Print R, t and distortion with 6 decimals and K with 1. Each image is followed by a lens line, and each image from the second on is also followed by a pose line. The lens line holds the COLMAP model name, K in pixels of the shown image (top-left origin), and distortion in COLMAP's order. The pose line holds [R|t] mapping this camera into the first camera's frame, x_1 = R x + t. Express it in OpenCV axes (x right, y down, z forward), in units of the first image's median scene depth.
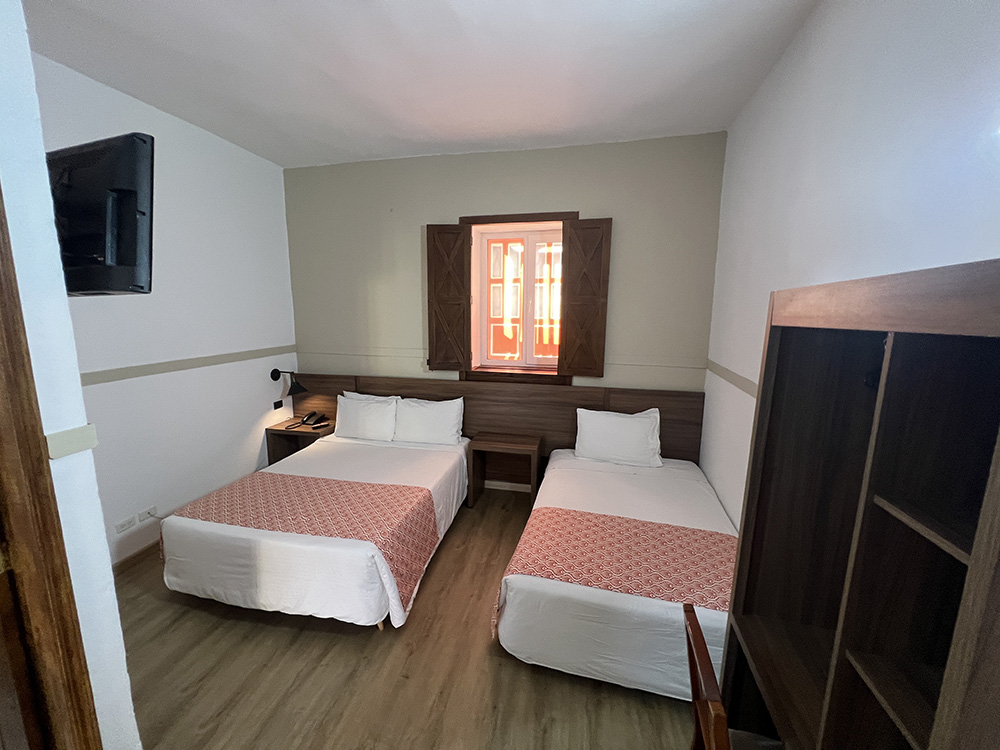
lens RADIAL K [[398.5, 0, 498.9], [0, 398.5, 373.4], [0, 0, 1]] dist [-0.007687, -0.000209]
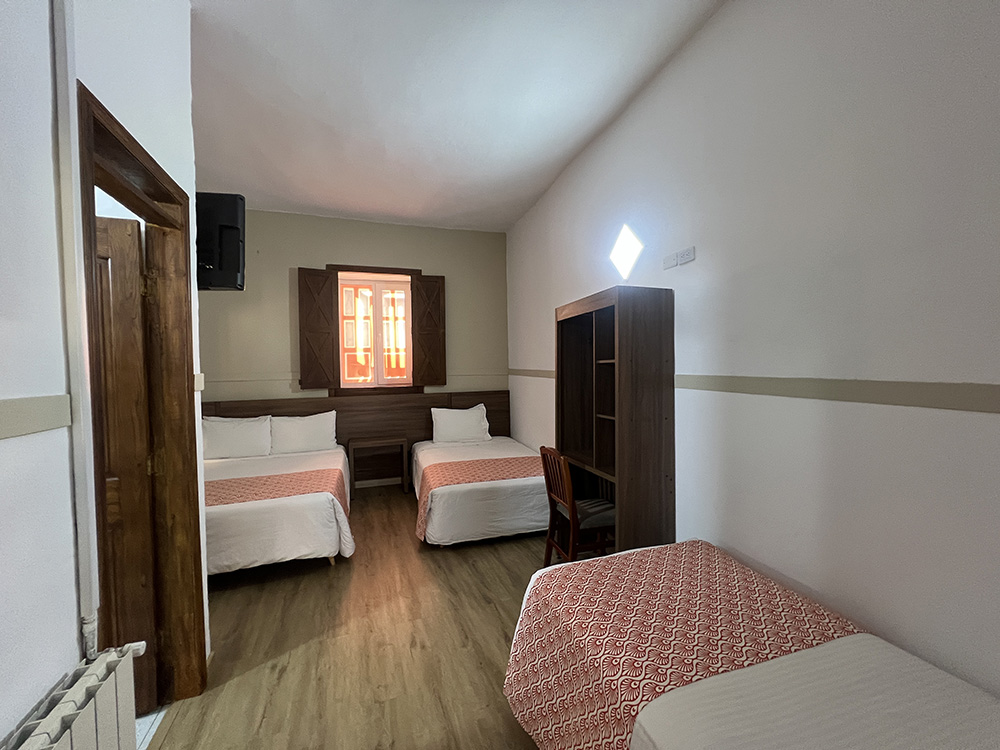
lens RADIAL K [[398.5, 0, 502.3], [0, 398.5, 374.2], [0, 0, 1]] dist [-0.007687, -0.000209]
pose [[0.848218, -0.032753, 0.528633, -0.274681], [0.106506, 0.988246, -0.109665, 0.129742], [-0.518827, 0.149323, 0.841737, -0.256128]]
